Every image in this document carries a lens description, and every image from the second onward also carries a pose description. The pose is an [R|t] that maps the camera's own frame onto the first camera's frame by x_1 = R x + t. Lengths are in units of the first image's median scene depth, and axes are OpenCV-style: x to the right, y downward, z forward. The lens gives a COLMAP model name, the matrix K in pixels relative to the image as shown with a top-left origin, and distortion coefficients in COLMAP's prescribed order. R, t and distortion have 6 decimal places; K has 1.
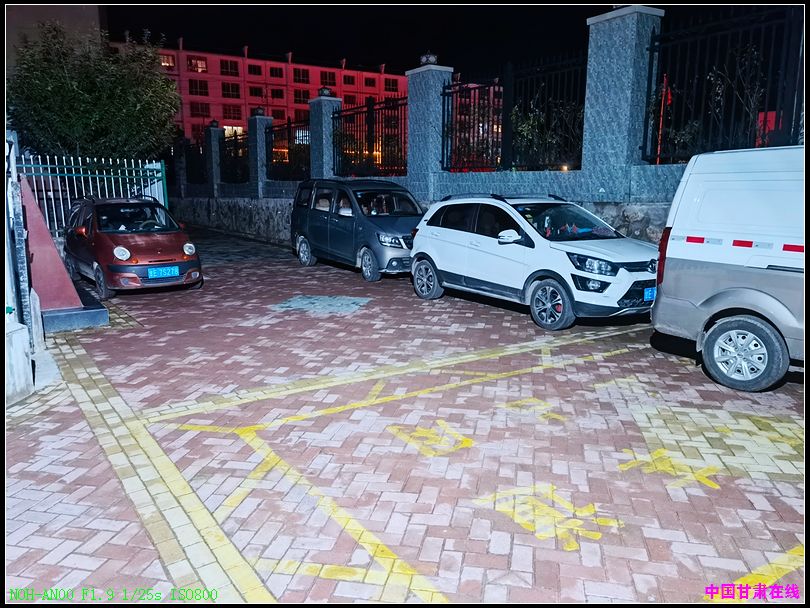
lens RADIAL K [[637.5, 0, 407.3], [0, 637.5, 304.4], [0, 0, 1]] dist [0.035367, -0.003587]
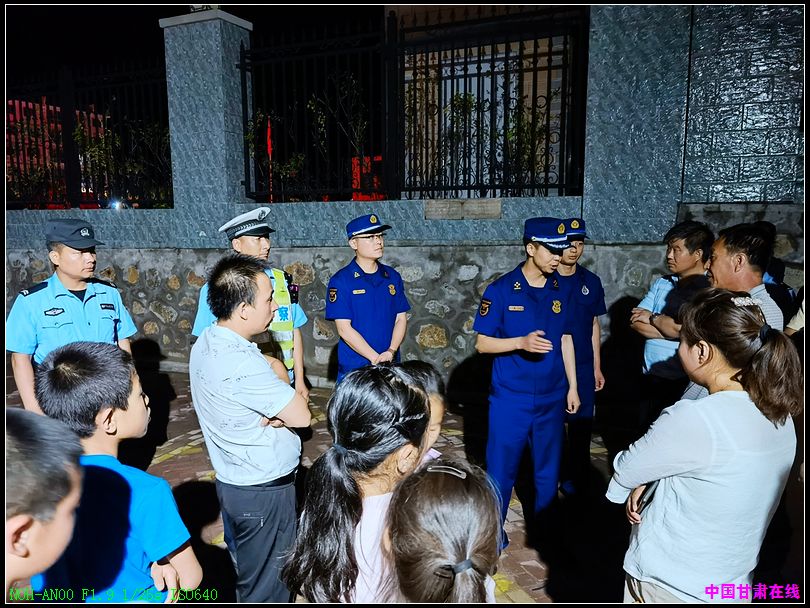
lens RADIAL K [[637.5, 0, 404.8], [0, 637.5, 304.7], [0, 0, 1]] dist [0.035367, -0.003587]
pose [[0.844363, -0.077199, 0.530181, 0.088811], [0.105107, 0.994203, -0.022629, -0.046460], [-0.525361, 0.074833, 0.847583, 0.199462]]
